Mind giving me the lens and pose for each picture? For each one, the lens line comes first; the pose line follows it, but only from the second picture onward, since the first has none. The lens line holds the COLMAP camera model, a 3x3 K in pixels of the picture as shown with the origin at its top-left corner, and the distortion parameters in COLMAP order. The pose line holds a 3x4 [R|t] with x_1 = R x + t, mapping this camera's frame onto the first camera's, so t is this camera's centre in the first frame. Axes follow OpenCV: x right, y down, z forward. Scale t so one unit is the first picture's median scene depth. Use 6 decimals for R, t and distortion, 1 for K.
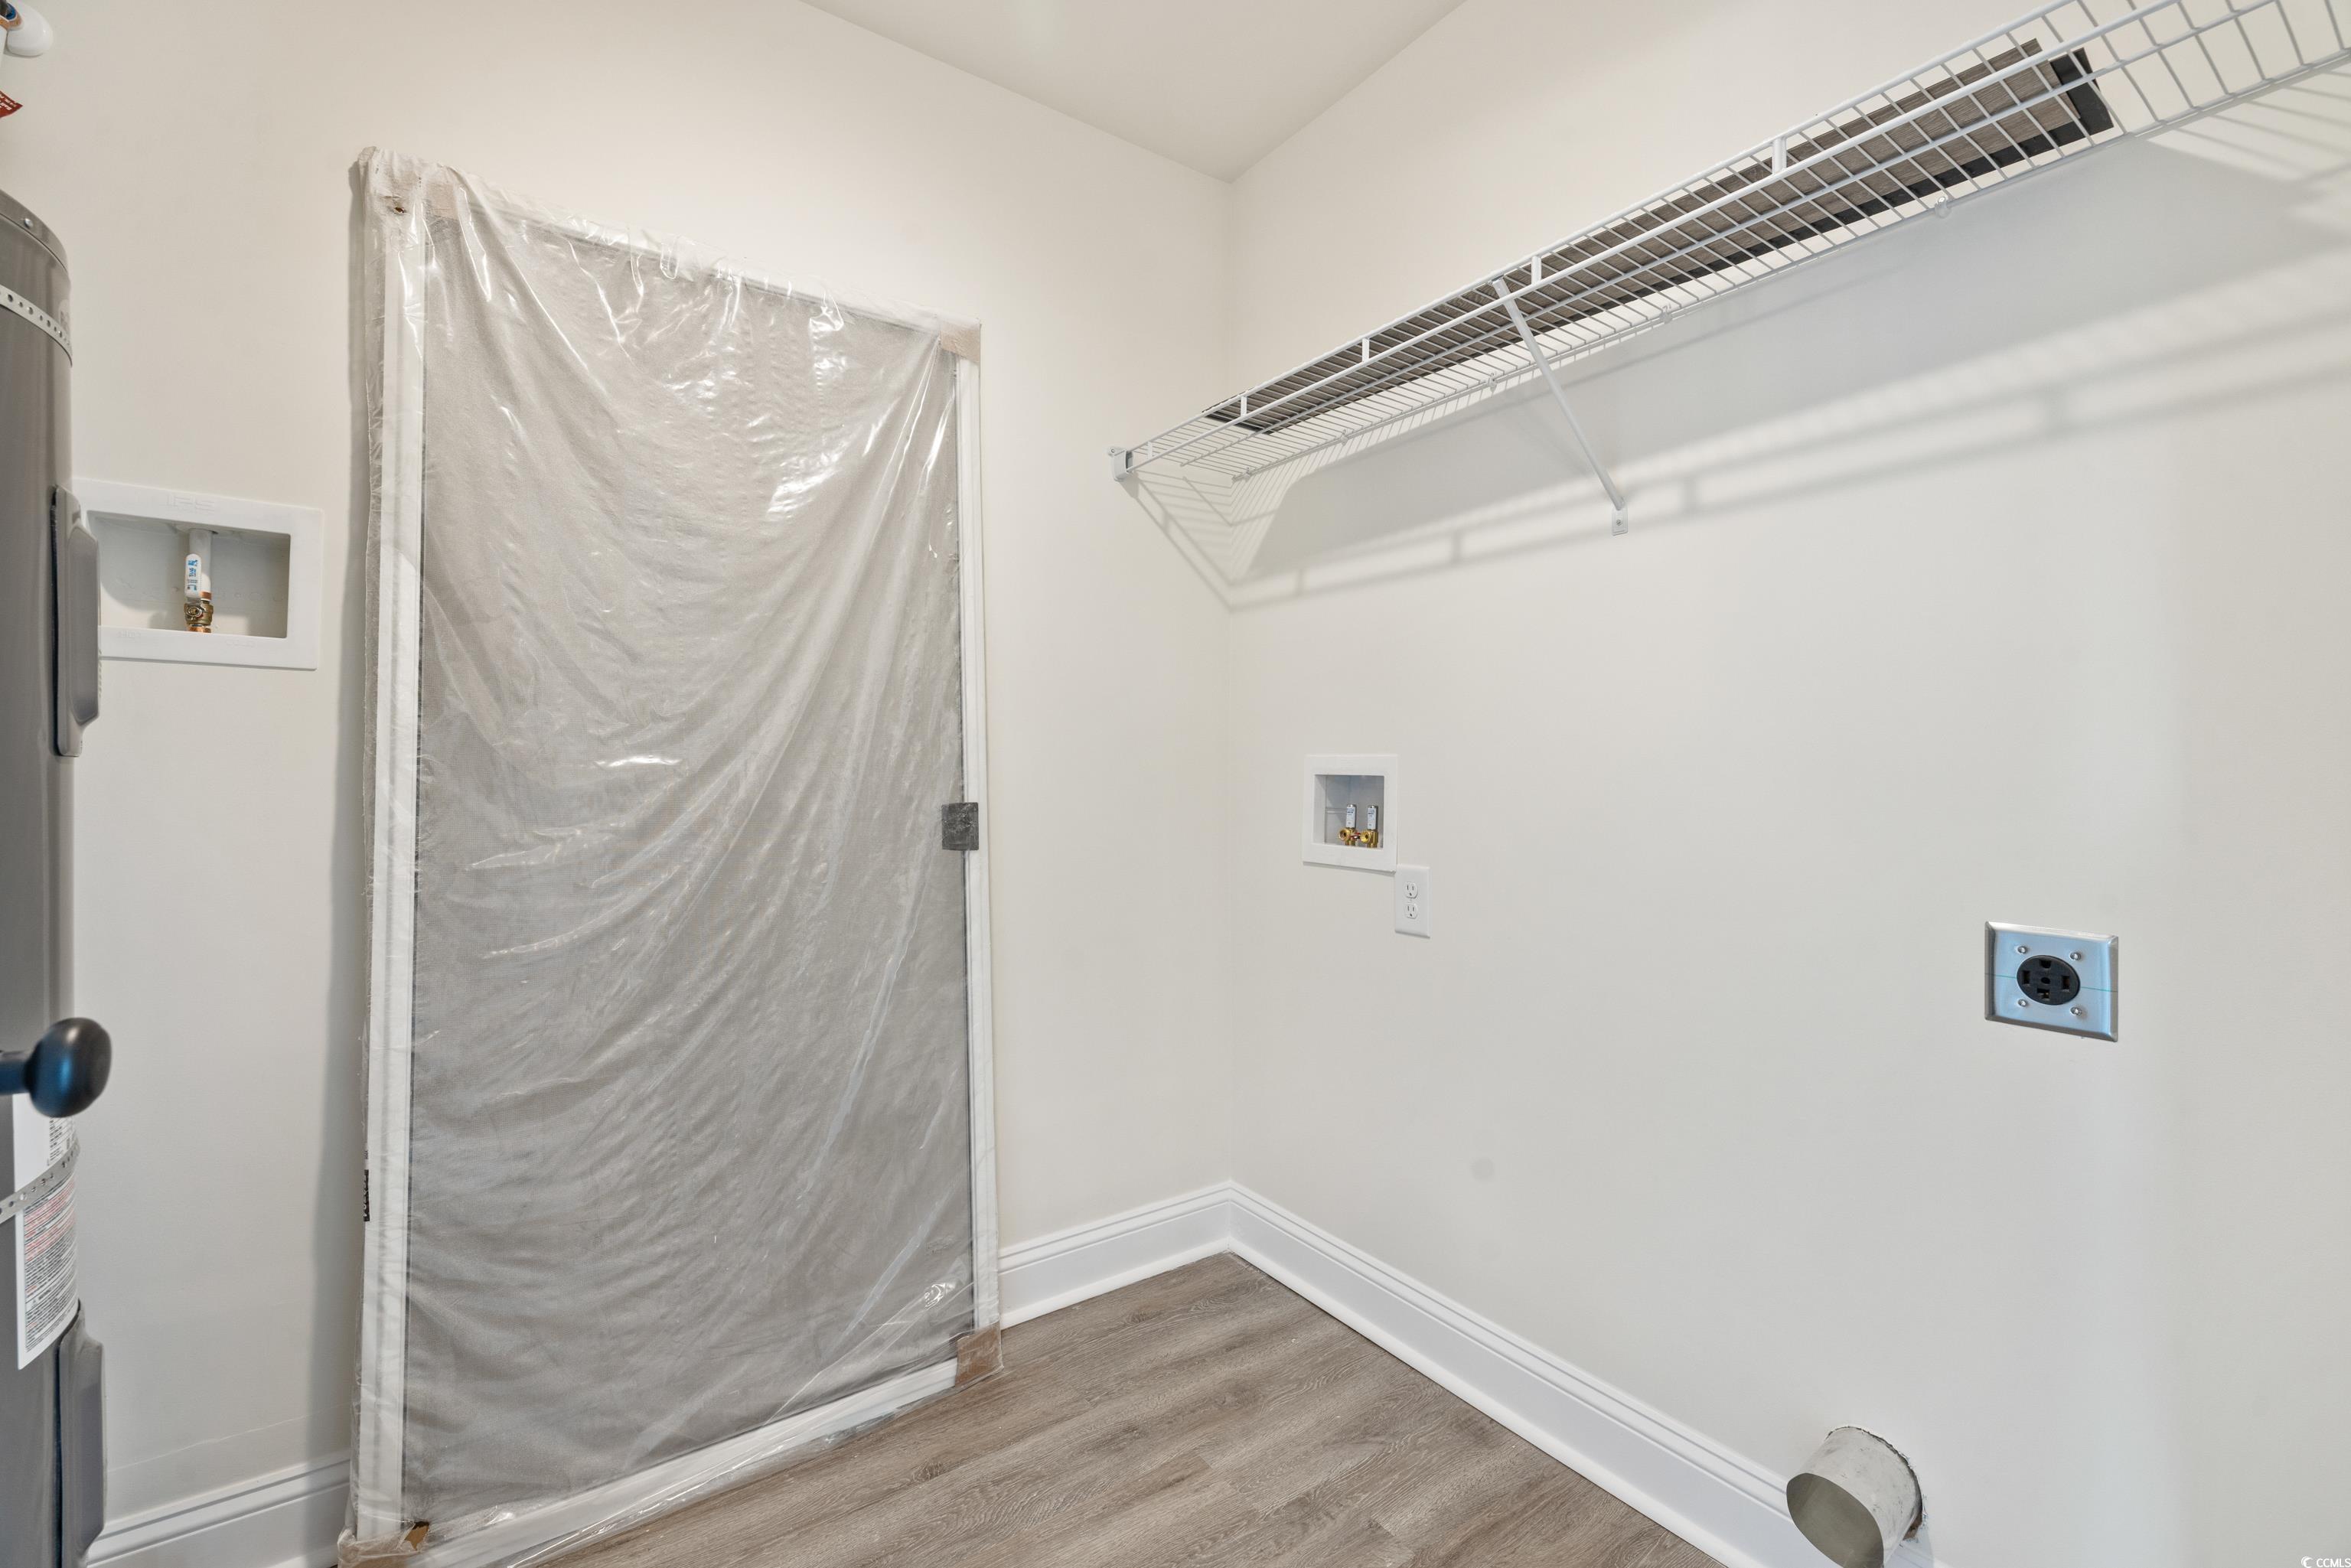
lens RADIAL K [[994.5, 0, 1182.0], [0, 994.5, 743.9], [0, 0, 1]] dist [-0.000963, 0.000274]
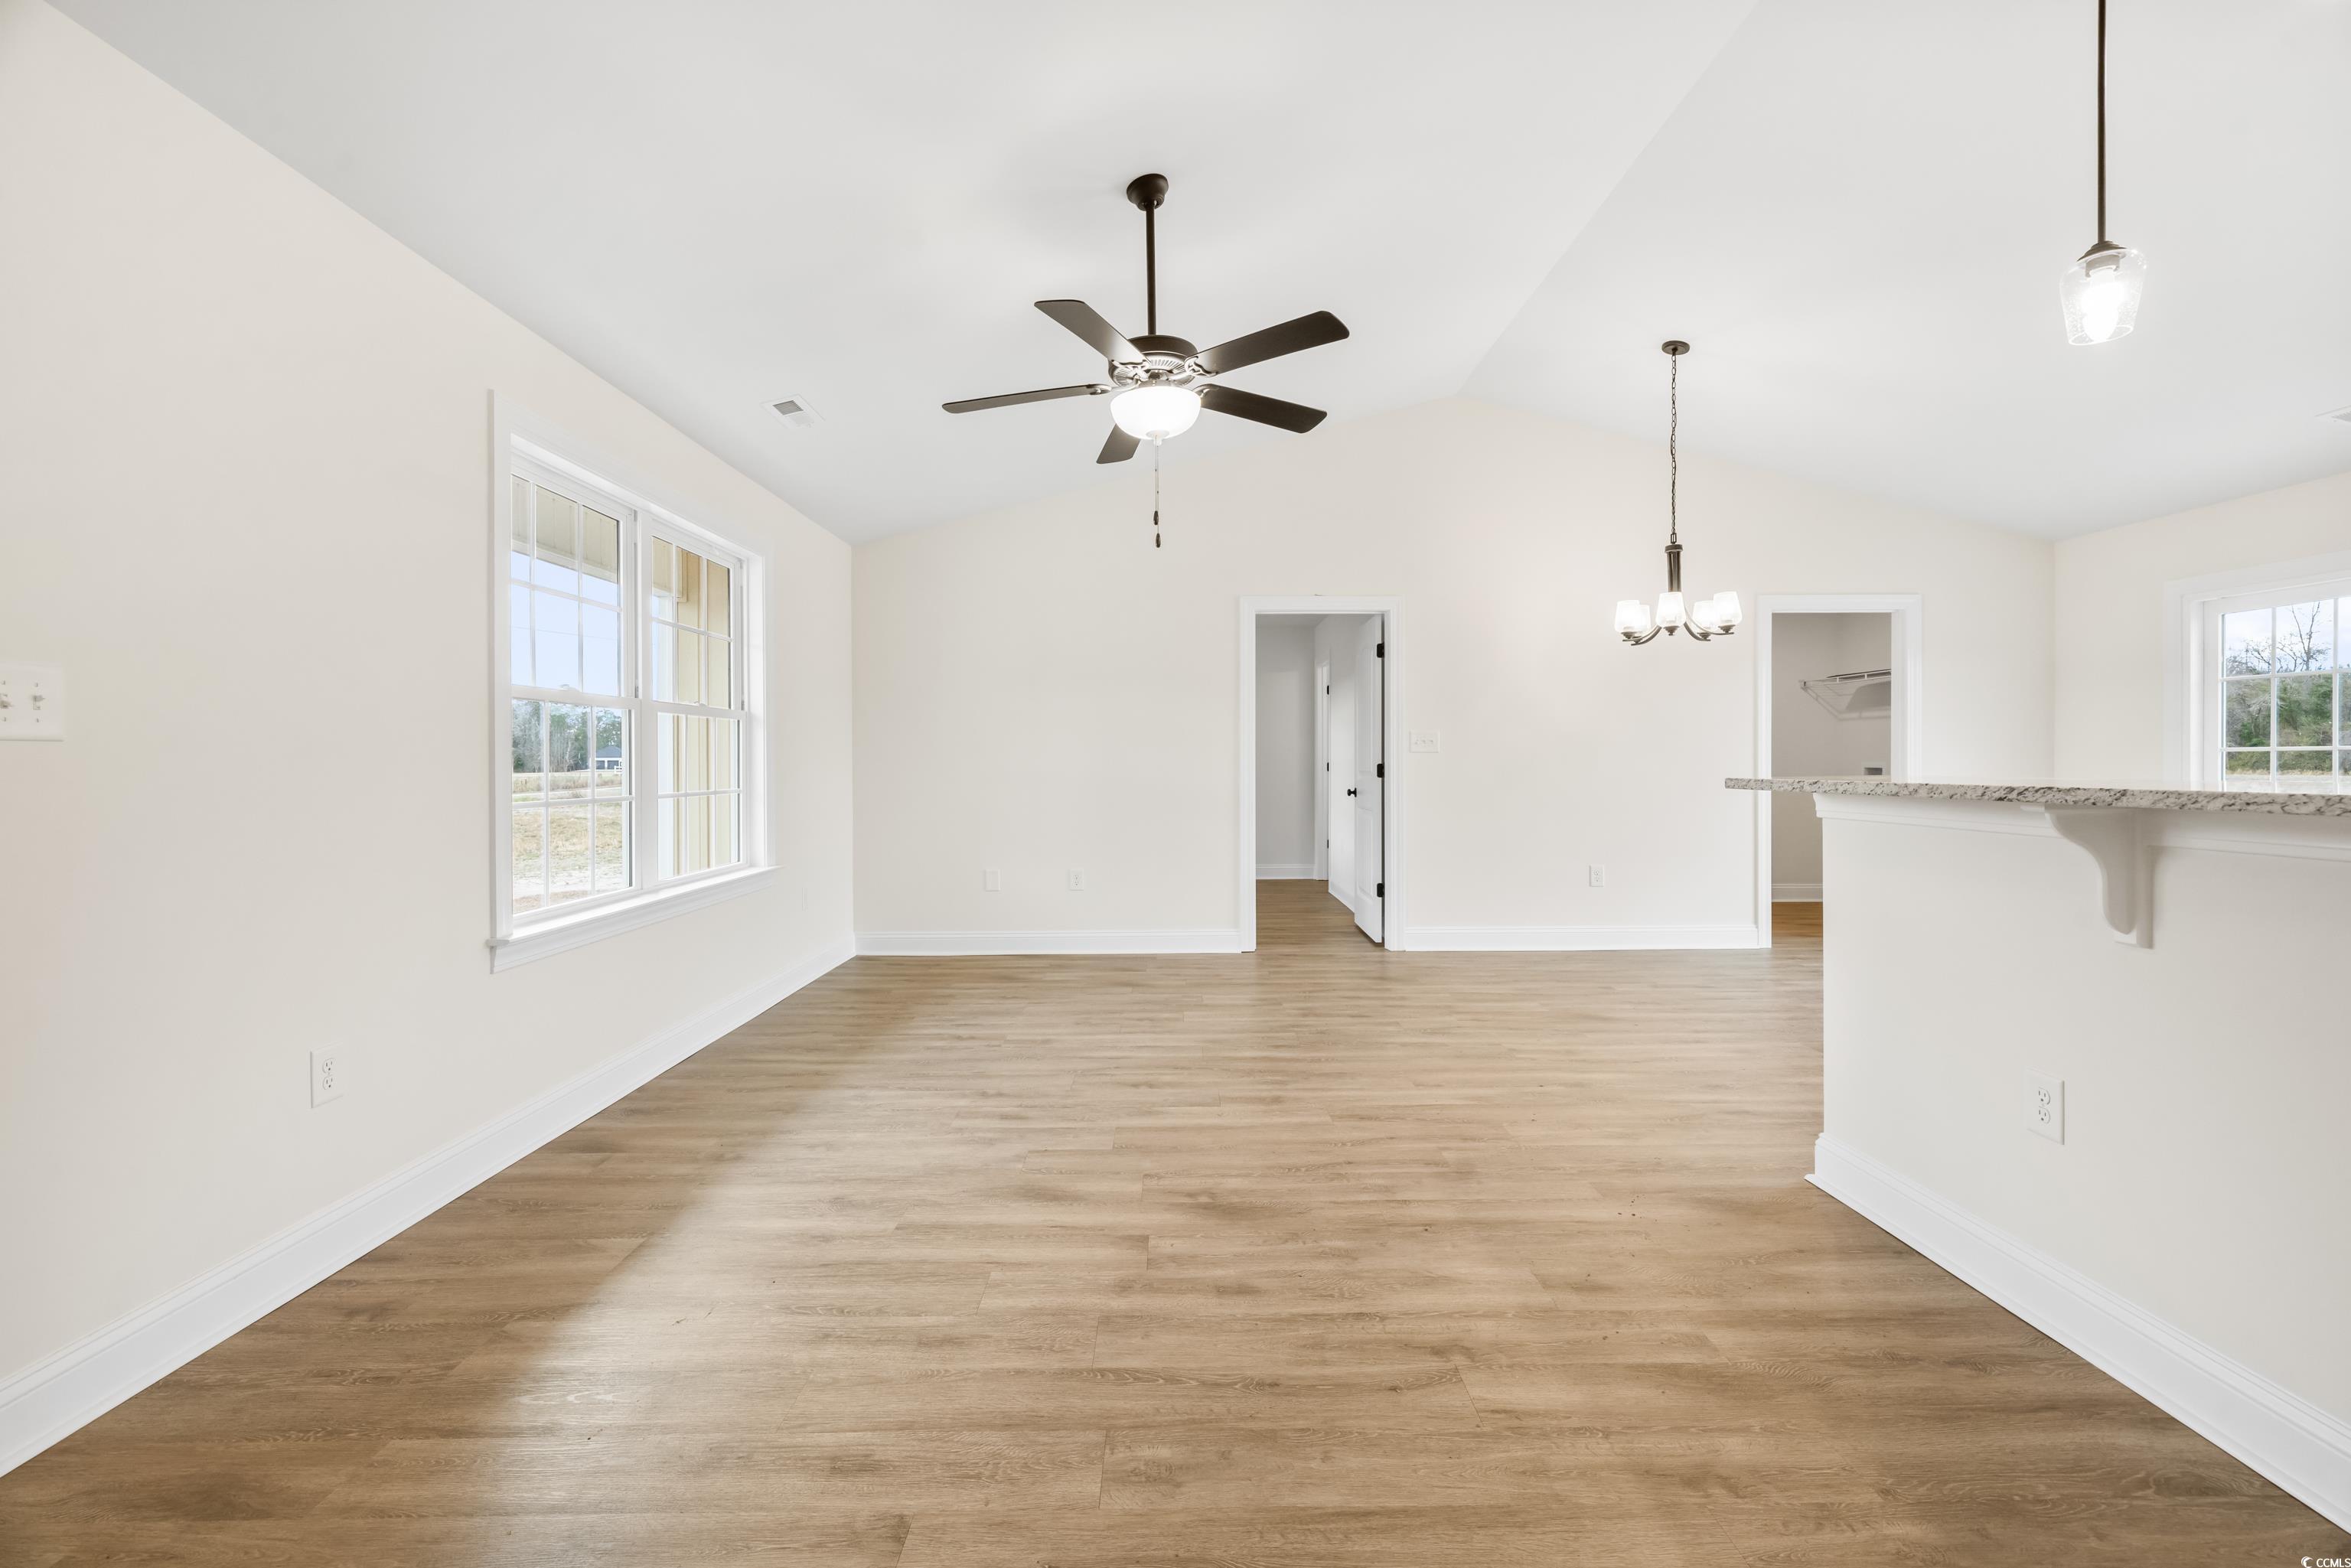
lens RADIAL K [[987.8, 0, 1180.3], [0, 987.8, 766.7], [0, 0, 1]] dist [-0.000848, 0.000114]
pose [[0.822658, -0.003633, -0.568525, 0.136815], [0.015892, 0.999736, 0.016606, -0.078324], [0.568315, -0.022696, 0.822498, -3.683434]]
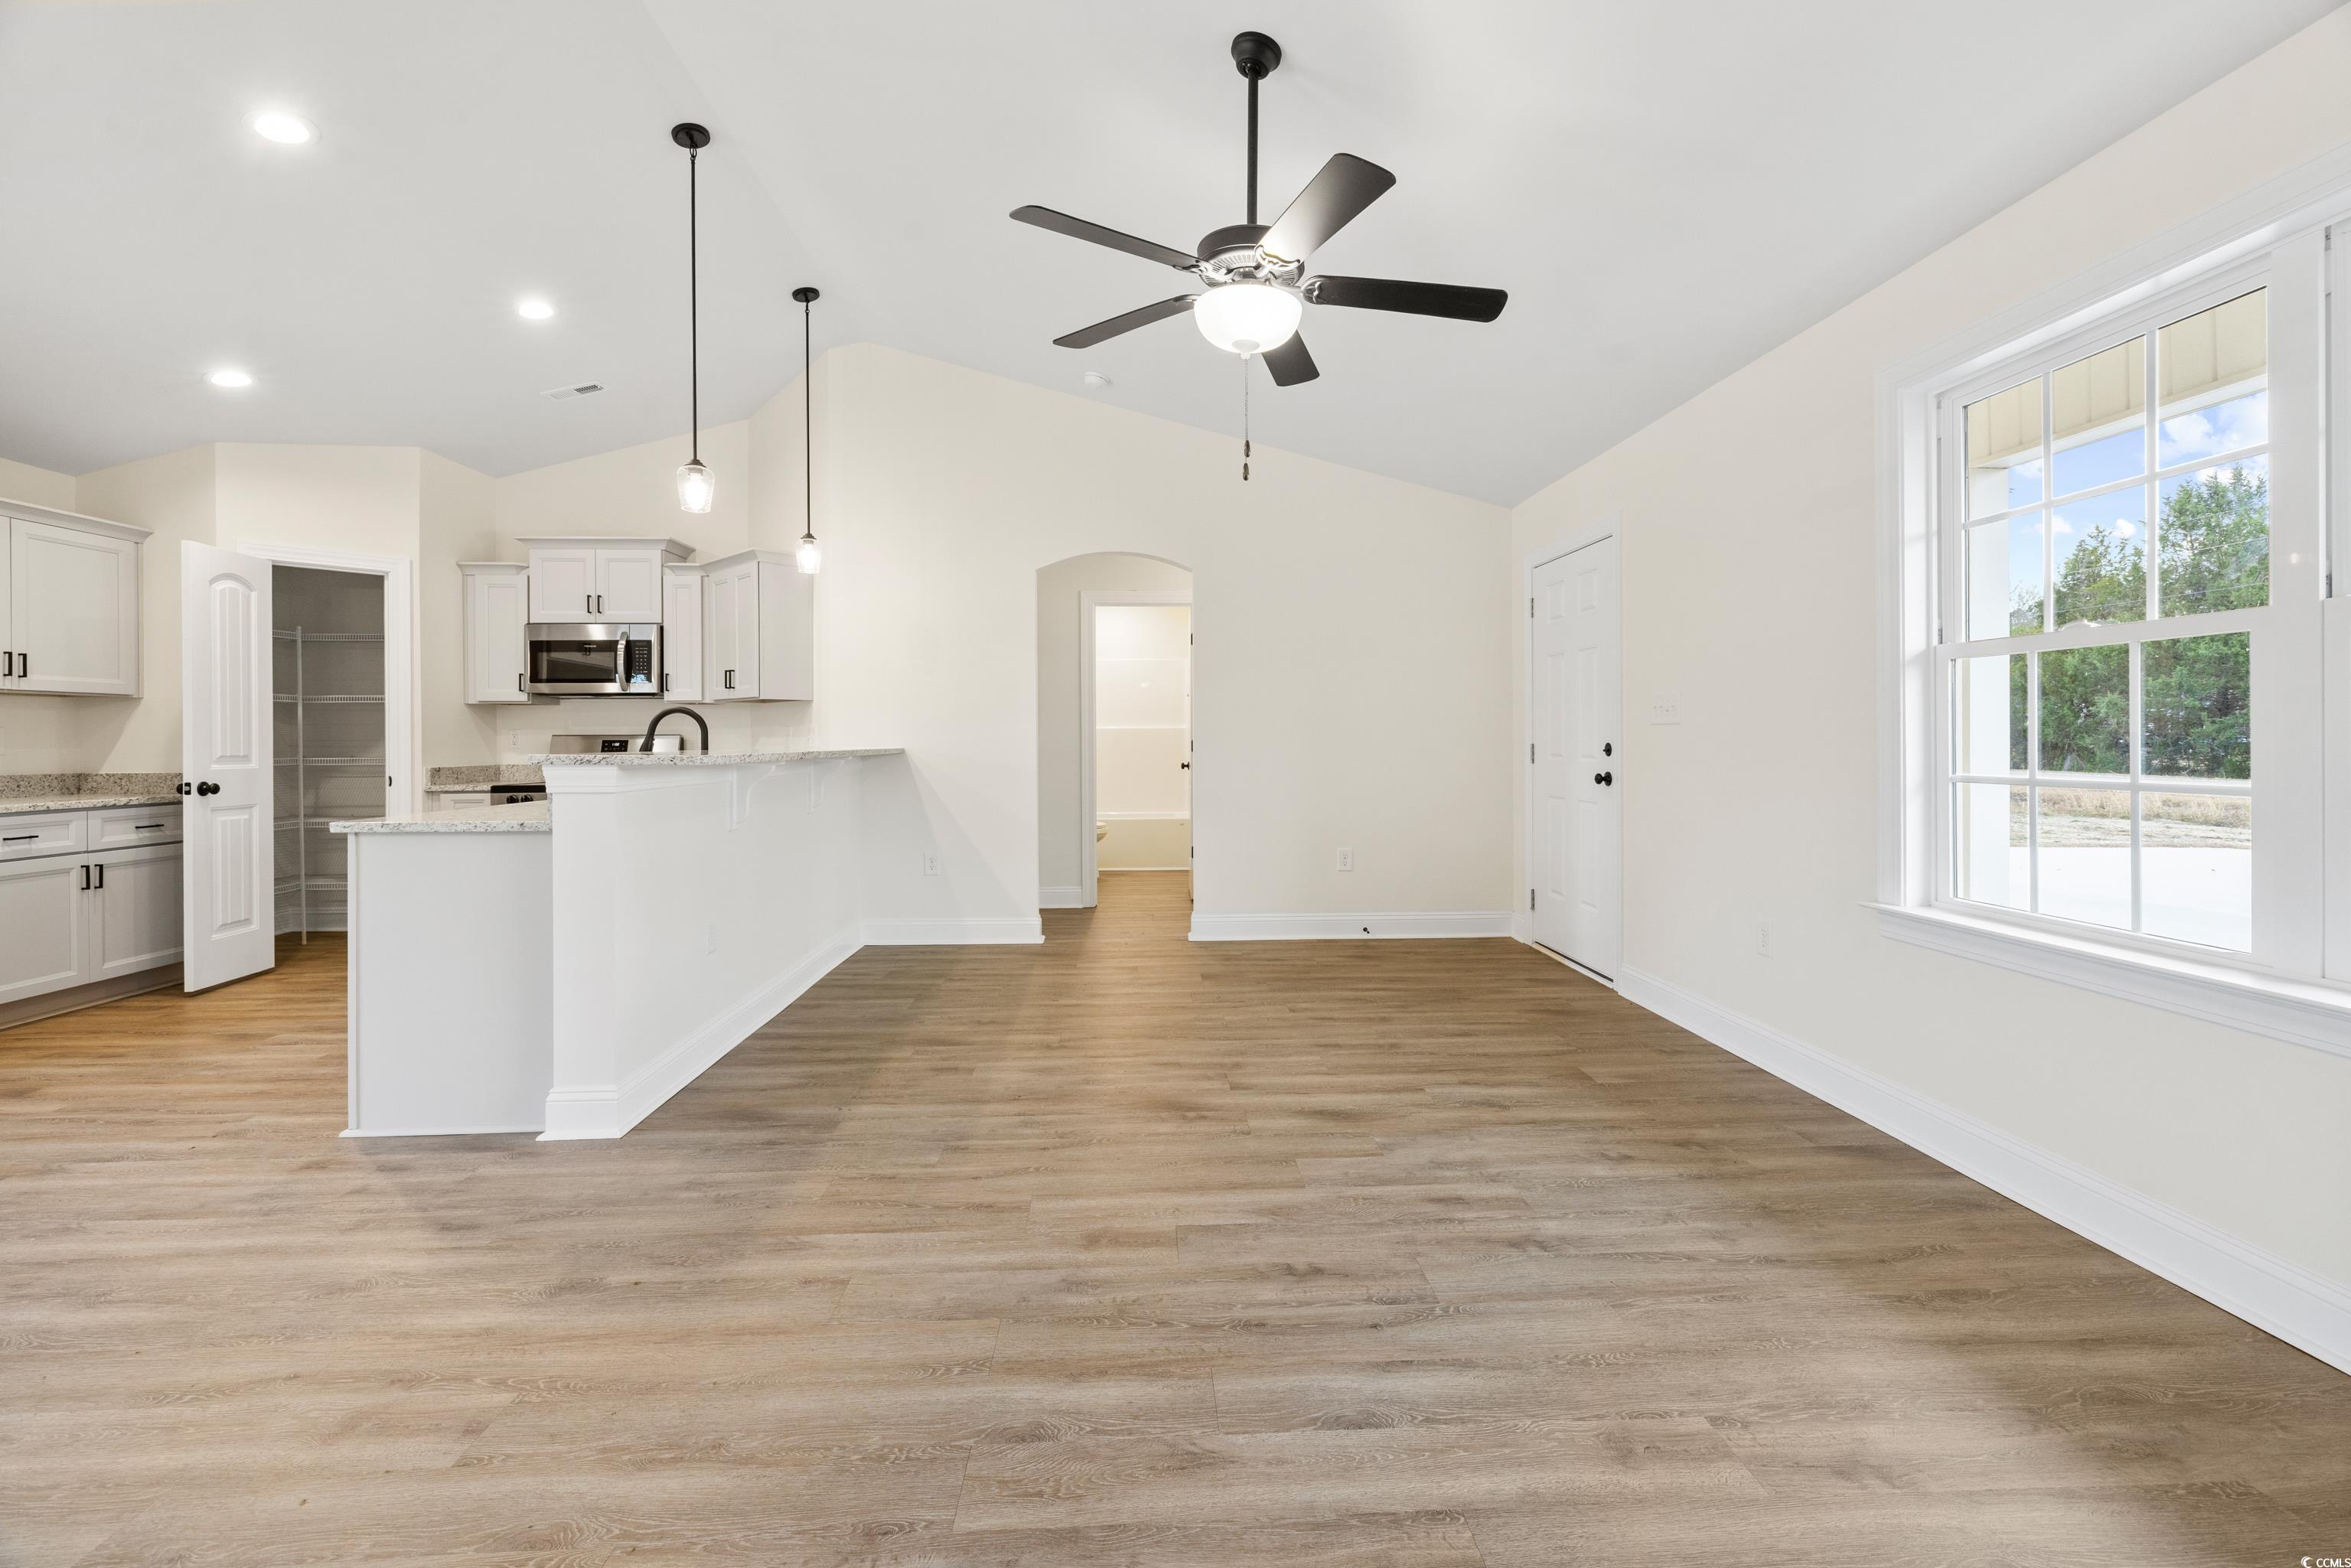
lens RADIAL K [[994.5, 0, 1182.0], [0, 994.5, 743.9], [0, 0, 1]] dist [-0.000963, 0.000274]
pose [[-0.845796, -0.000838, 0.533506, -1.408916], [-0.006349, 0.999944, -0.008494, -0.037360], [-0.533469, -0.010572, -0.845753, -1.261335]]
